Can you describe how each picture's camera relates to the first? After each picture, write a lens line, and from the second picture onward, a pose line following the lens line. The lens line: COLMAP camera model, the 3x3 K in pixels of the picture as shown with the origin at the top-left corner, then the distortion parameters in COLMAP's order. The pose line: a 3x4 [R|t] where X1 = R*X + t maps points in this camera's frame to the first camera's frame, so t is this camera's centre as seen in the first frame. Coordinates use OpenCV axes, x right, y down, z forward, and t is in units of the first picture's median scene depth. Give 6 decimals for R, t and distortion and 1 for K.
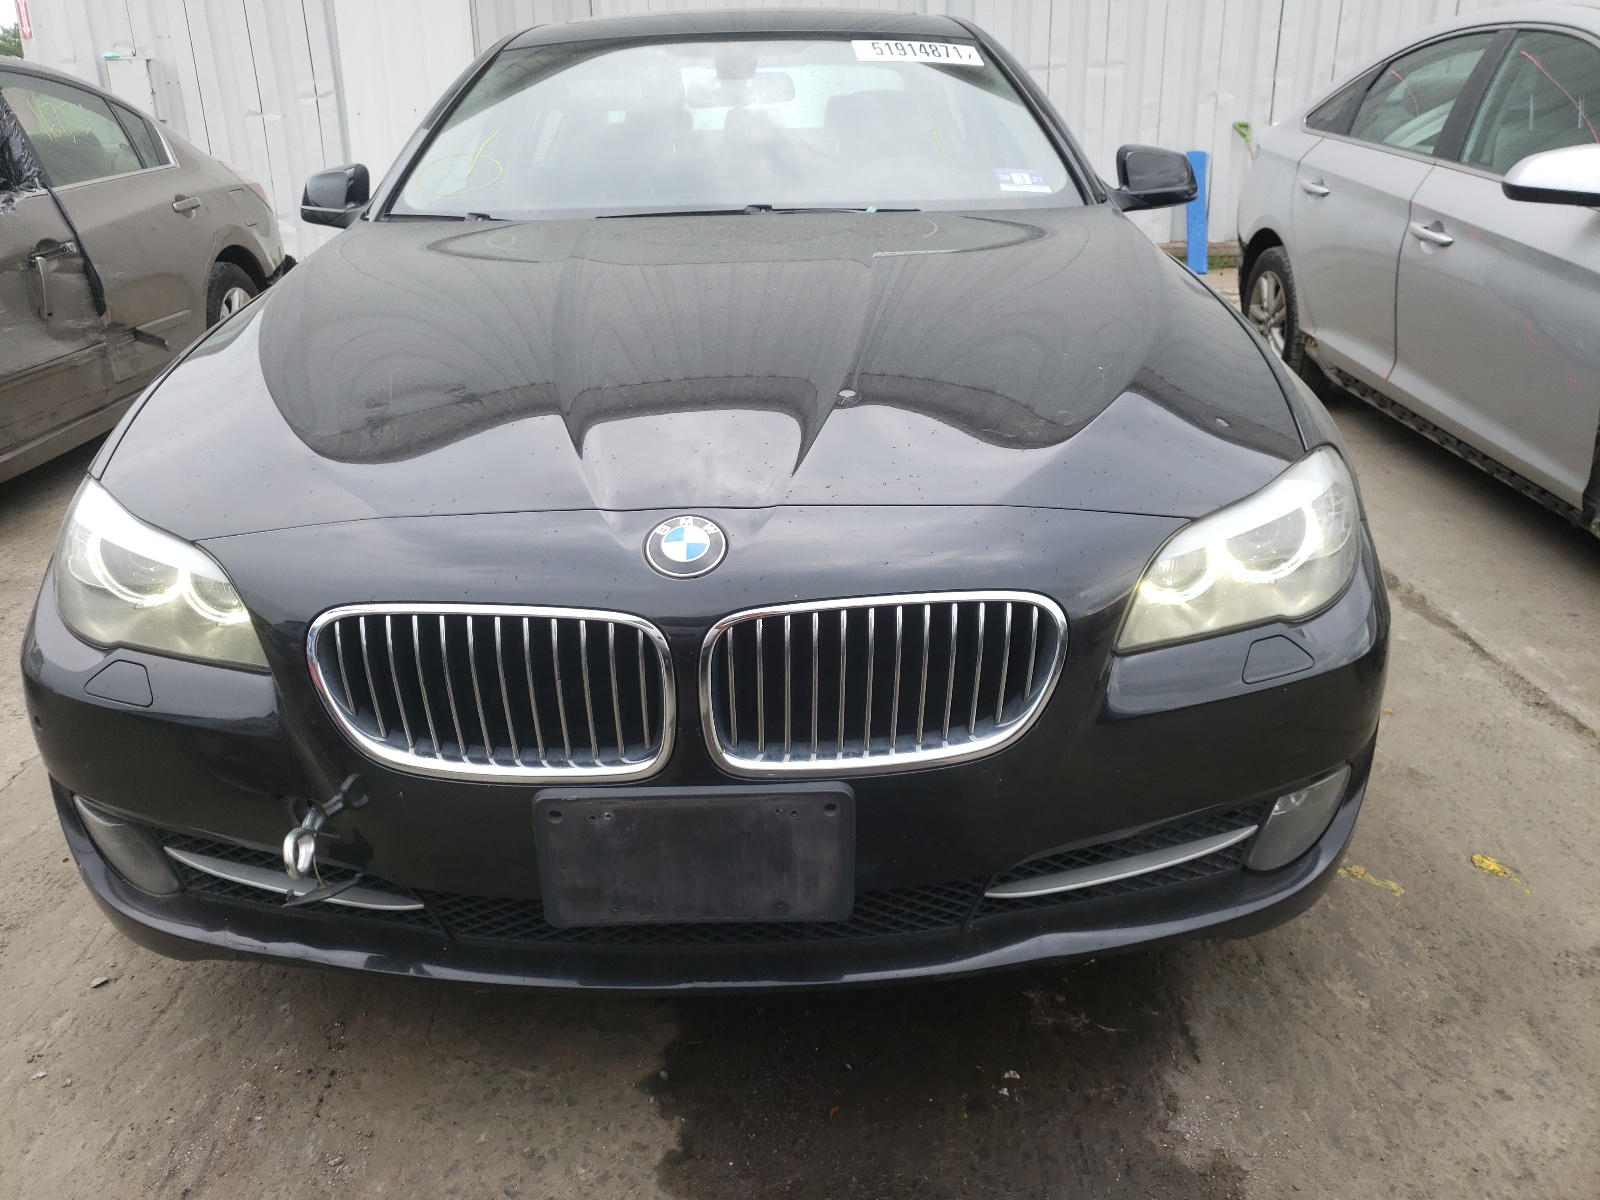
lens RADIAL K [[1285.7, 0, 797.9], [0, 1285.7, 597.8], [0, 0, 1]] dist [0.009887, -0.009081]
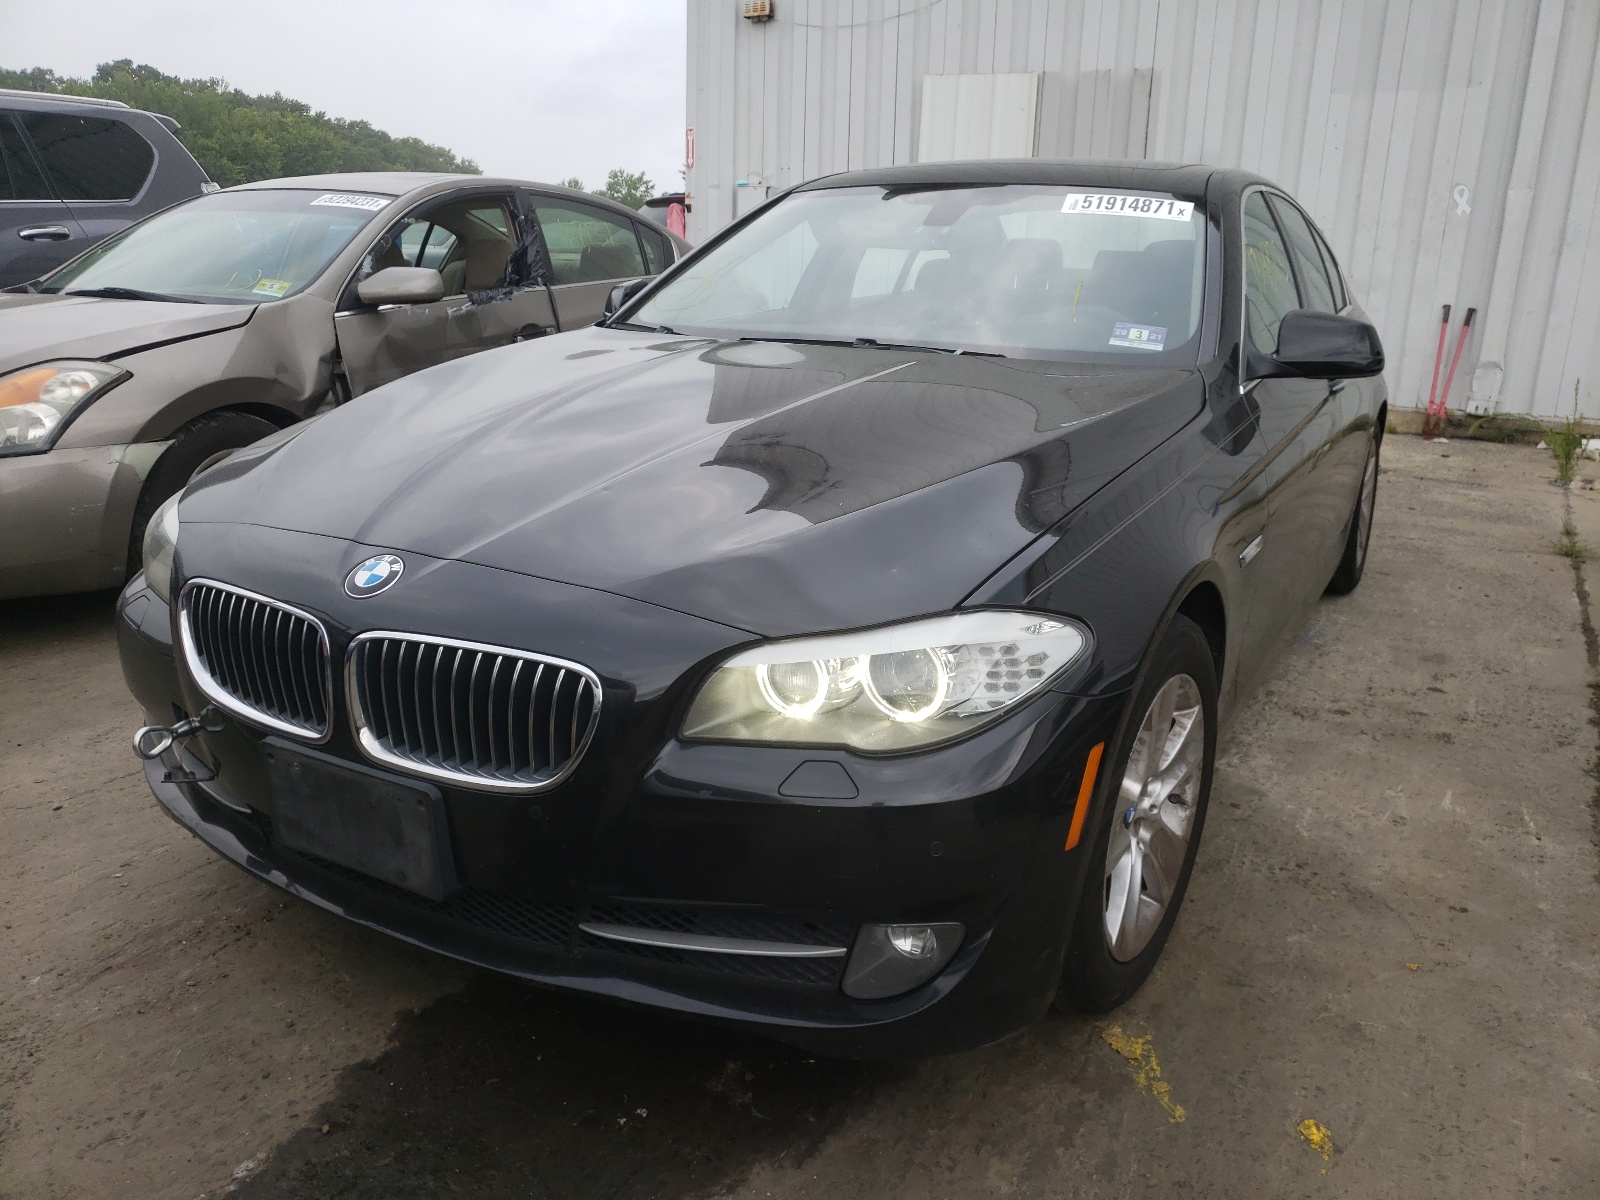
lens RADIAL K [[1285.7, 0, 805.8], [0, 1285.7, 605.6], [0, 0, 1]] dist [0.009887, -0.009081]
pose [[0.864170, 0.176505, -0.471229, 0.743682], [-0.213544, 0.976592, -0.025817, -0.059383], [0.455642, 0.122938, 0.881633, 0.030400]]
